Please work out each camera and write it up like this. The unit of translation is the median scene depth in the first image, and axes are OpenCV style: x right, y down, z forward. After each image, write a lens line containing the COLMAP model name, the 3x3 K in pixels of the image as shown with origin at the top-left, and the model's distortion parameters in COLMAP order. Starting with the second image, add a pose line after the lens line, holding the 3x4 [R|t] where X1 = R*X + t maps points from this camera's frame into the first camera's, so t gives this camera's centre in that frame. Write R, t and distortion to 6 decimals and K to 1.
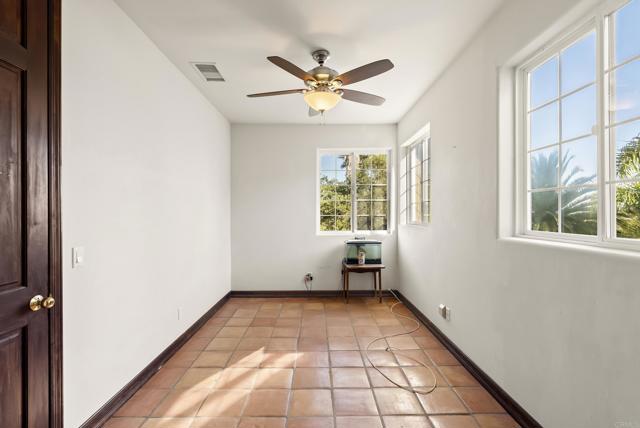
lens RADIAL K [[291.7, 0, 319.6], [0, 291.7, 214.5], [0, 0, 1]] dist [0.000068, 0.000016]
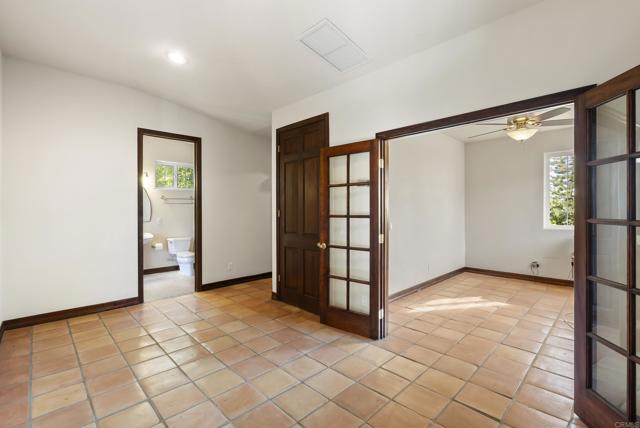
lens RADIAL K [[291.7, 0, 320.5], [0, 291.7, 212.3], [0, 0, 1]] dist [0.000068, 0.000016]
pose [[0.699432, 0.004179, -0.714687, 0.205878], [-0.000037, 0.999983, 0.005812, 0.000405], [0.714700, -0.004039, 0.699420, -0.450739]]
